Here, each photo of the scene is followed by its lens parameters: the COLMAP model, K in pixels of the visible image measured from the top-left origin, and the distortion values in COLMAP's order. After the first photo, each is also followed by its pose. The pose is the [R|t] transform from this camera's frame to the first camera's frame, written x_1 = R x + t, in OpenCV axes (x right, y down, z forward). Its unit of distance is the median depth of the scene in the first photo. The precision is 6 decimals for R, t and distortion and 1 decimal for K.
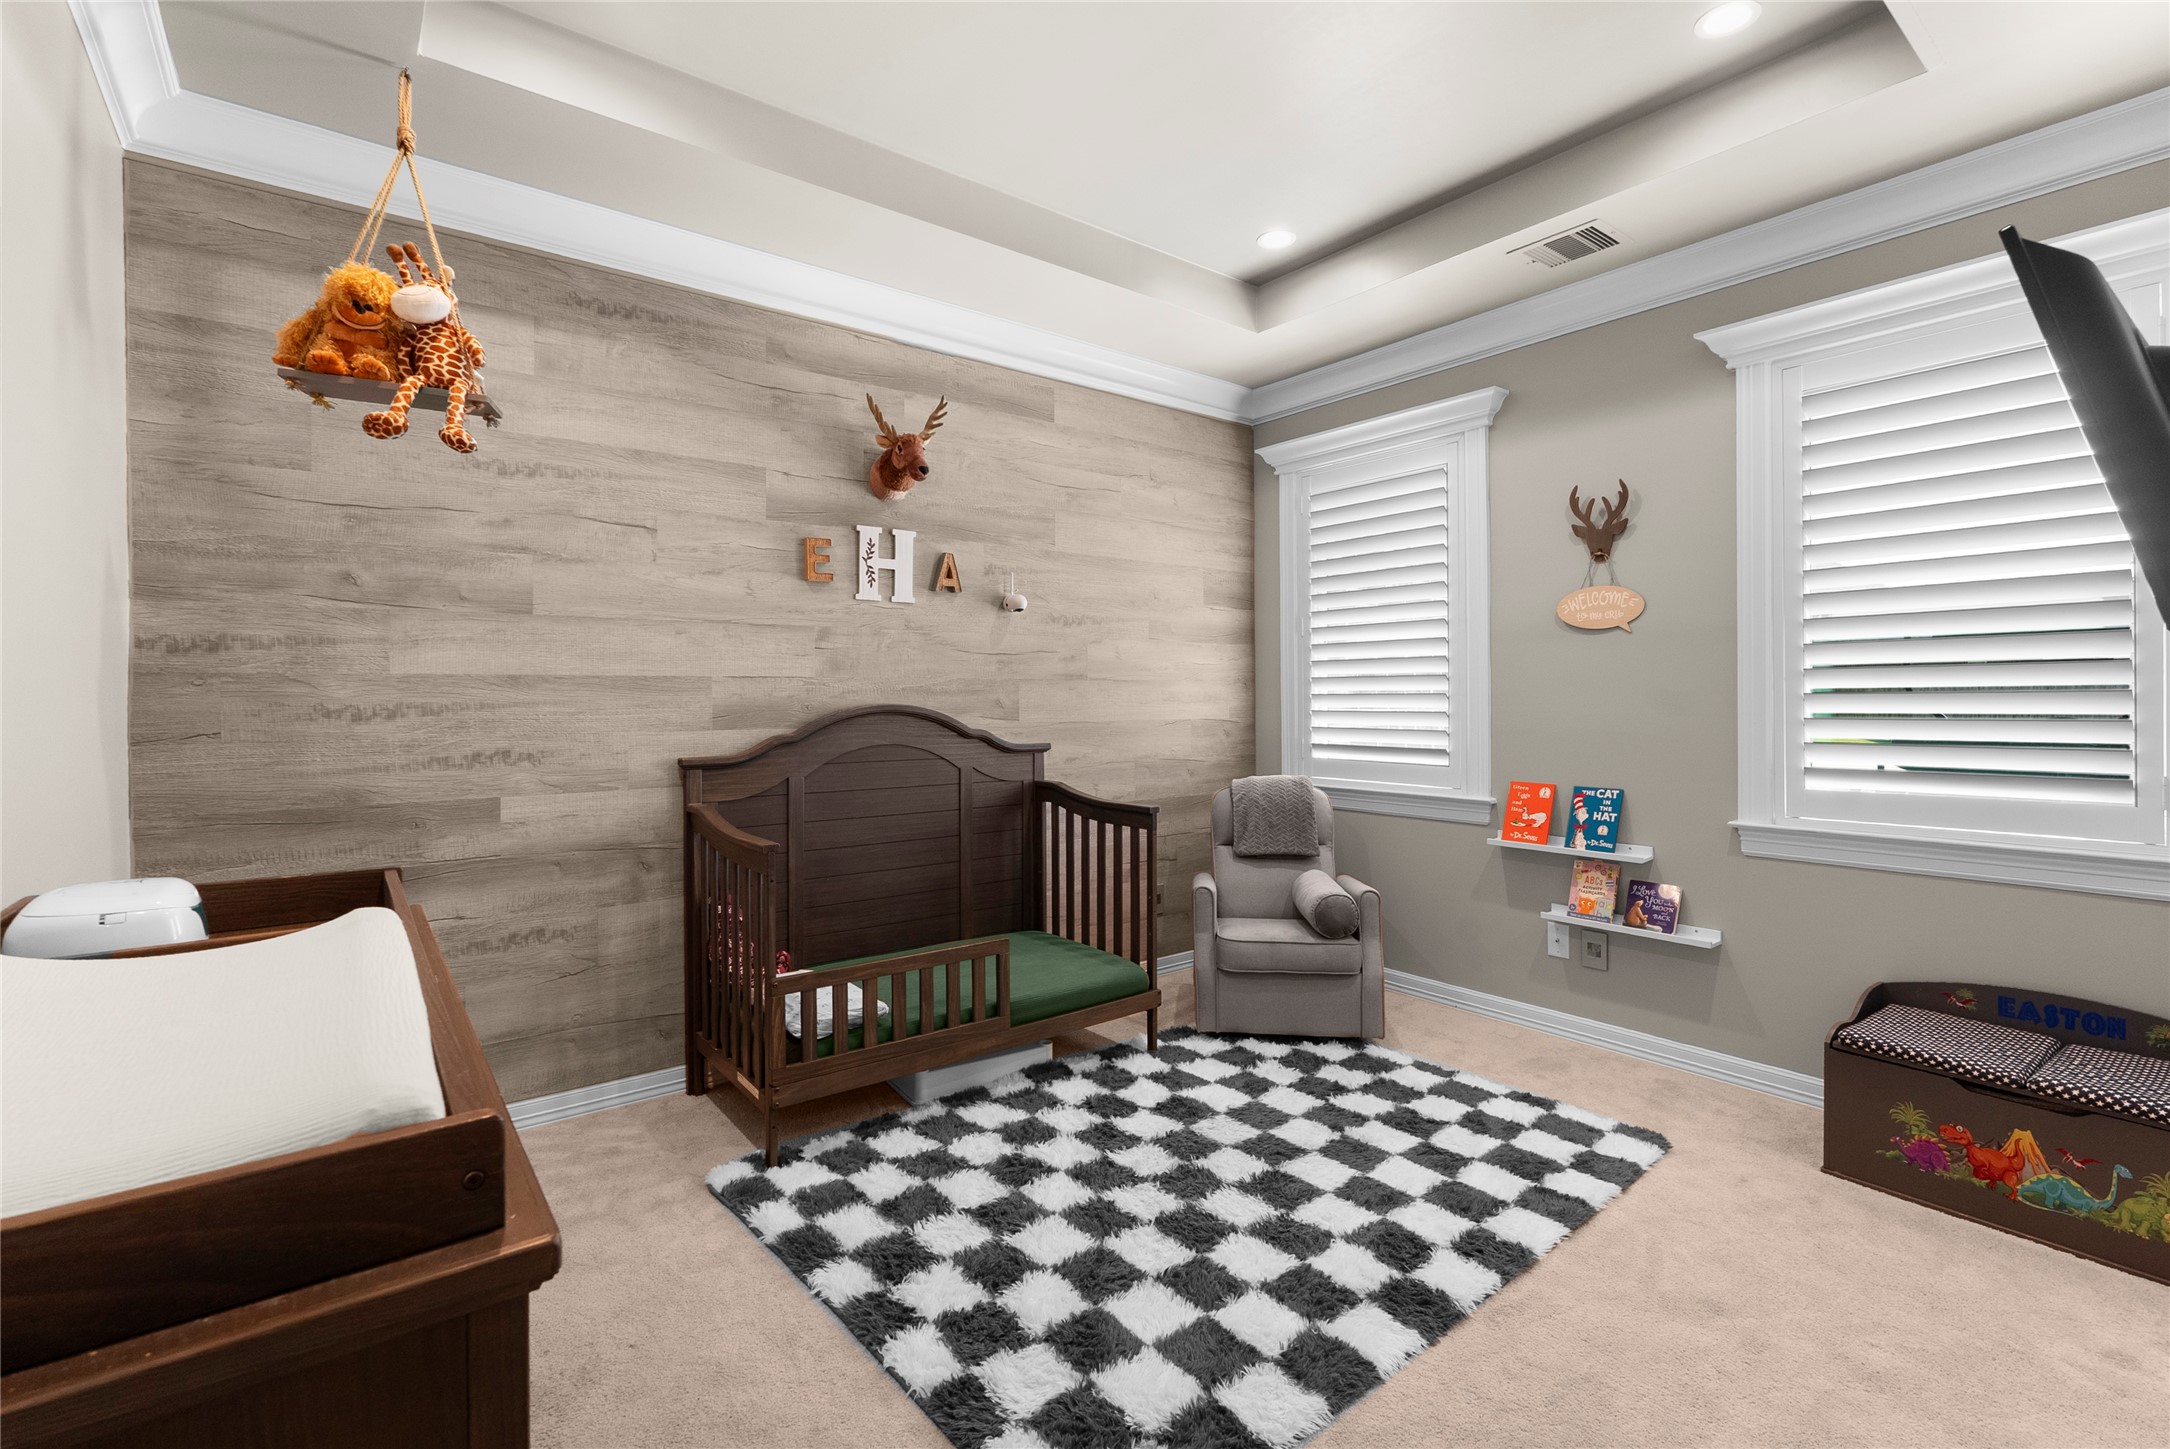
lens RADIAL K [[961.7, 0, 1081.1], [0, 961.7, 713.4], [0, 0, 1]] dist [-0.007722, 0.002742]
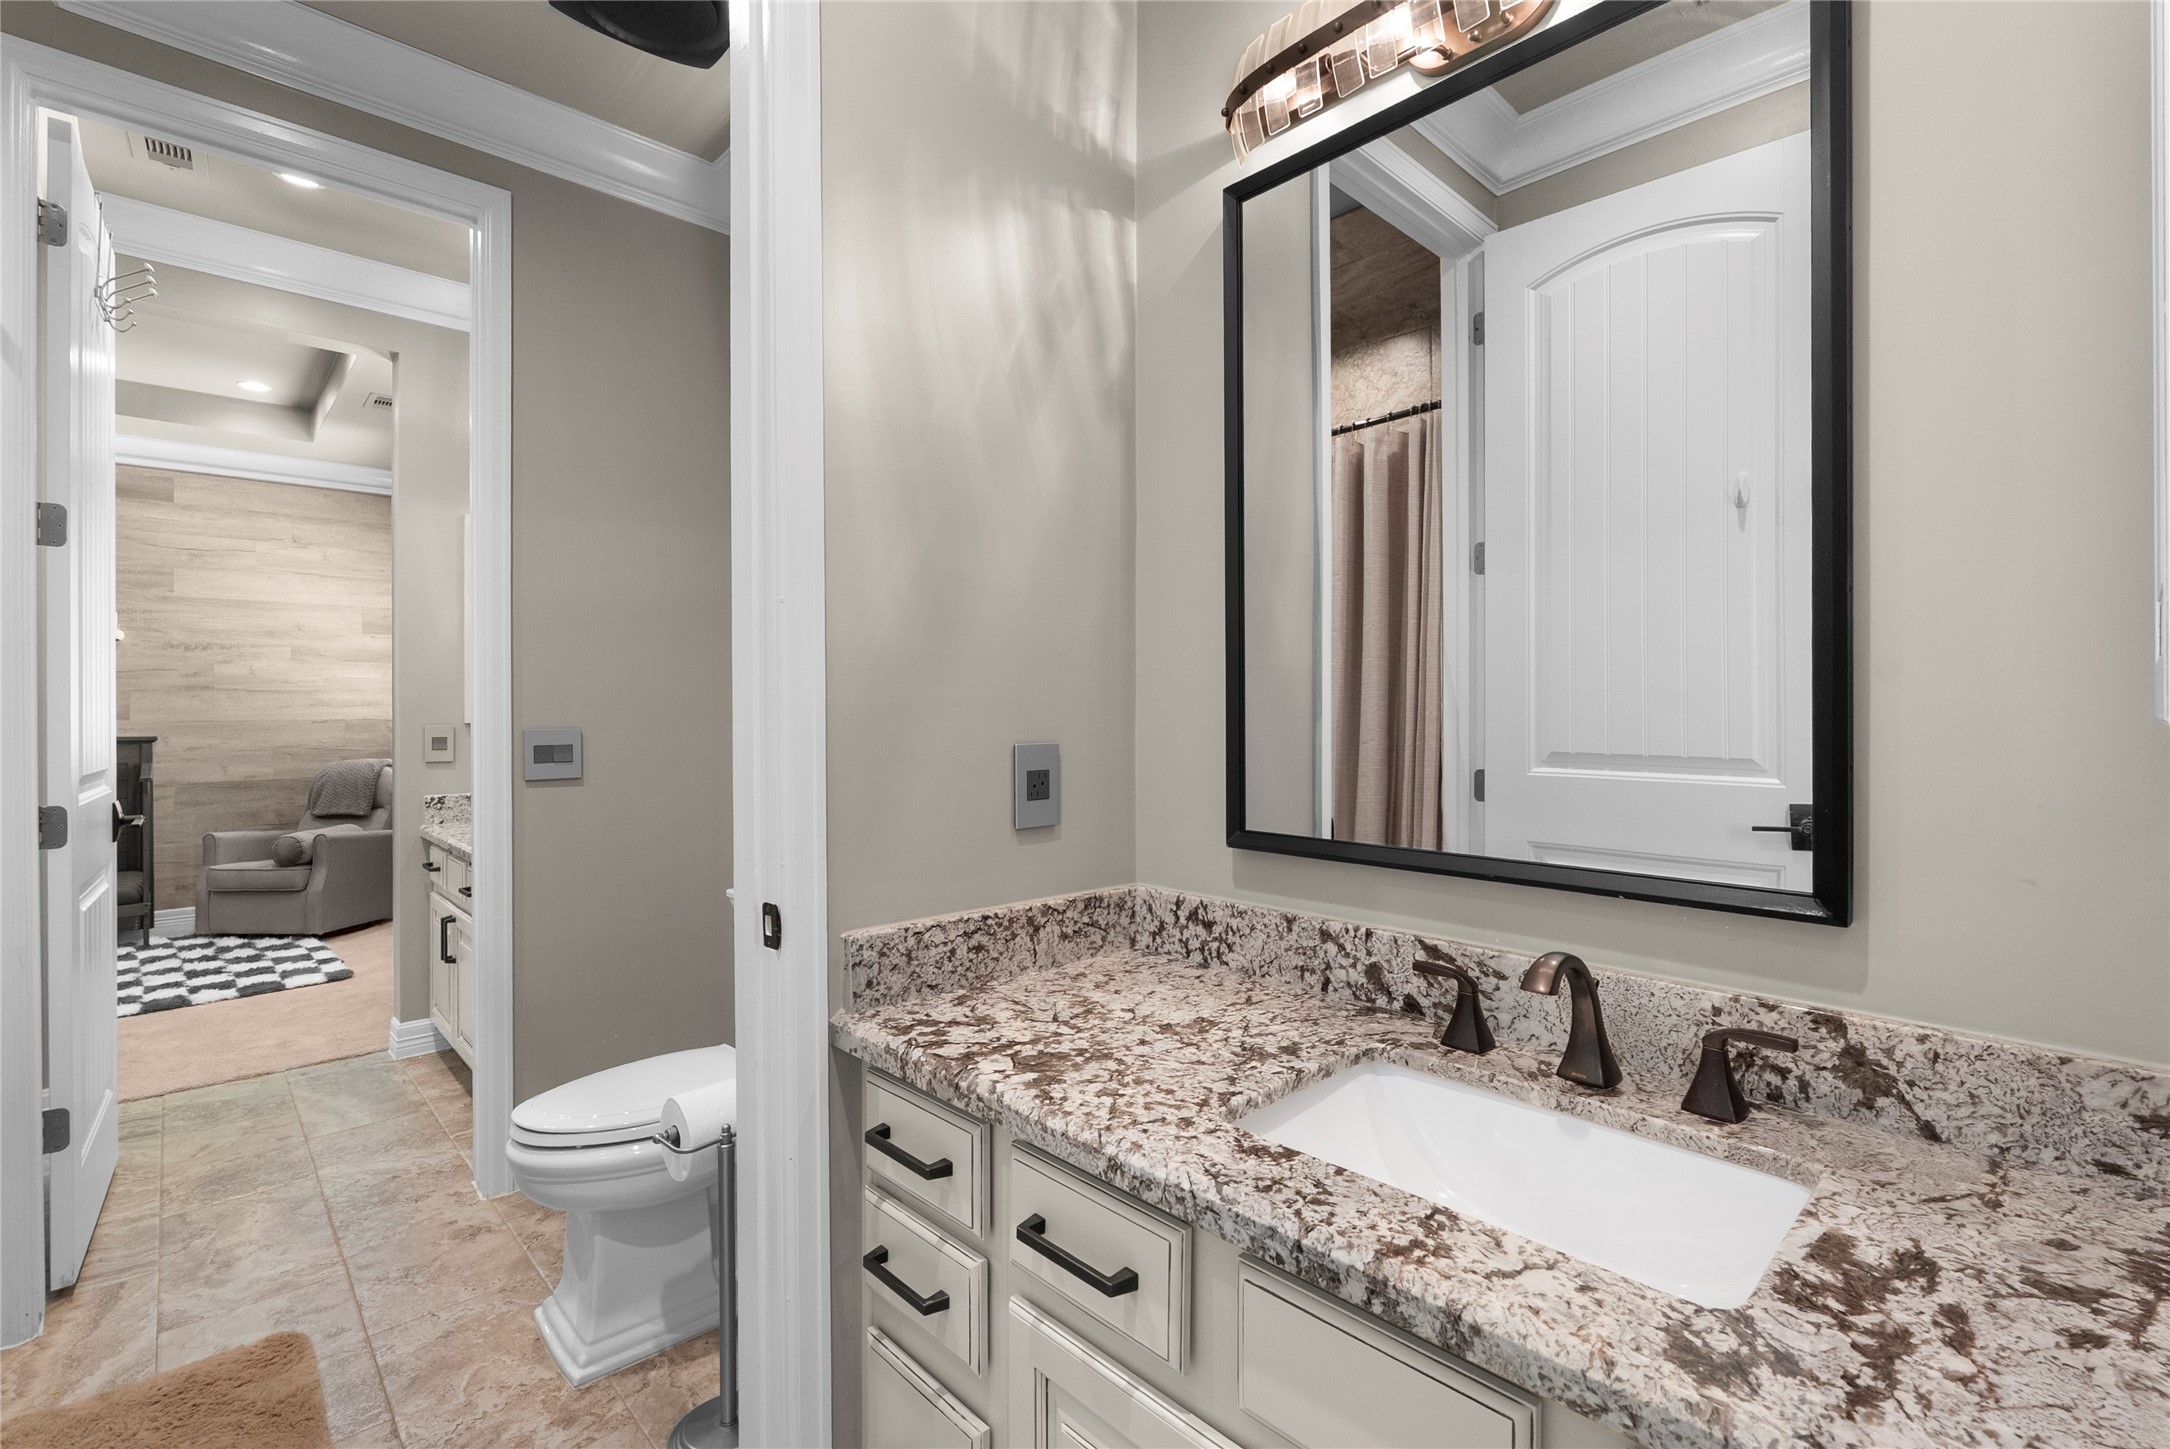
lens RADIAL K [[961.7, 0, 1086.8], [0, 961.7, 720.4], [0, 0, 1]] dist [-0.007722, 0.002742]
pose [[0.995529, -0.001008, 0.094449, 1.106927], [0.001248, 0.999996, -0.002483, 0.013149], [-0.094446, 0.002590, 0.995527, -0.467484]]
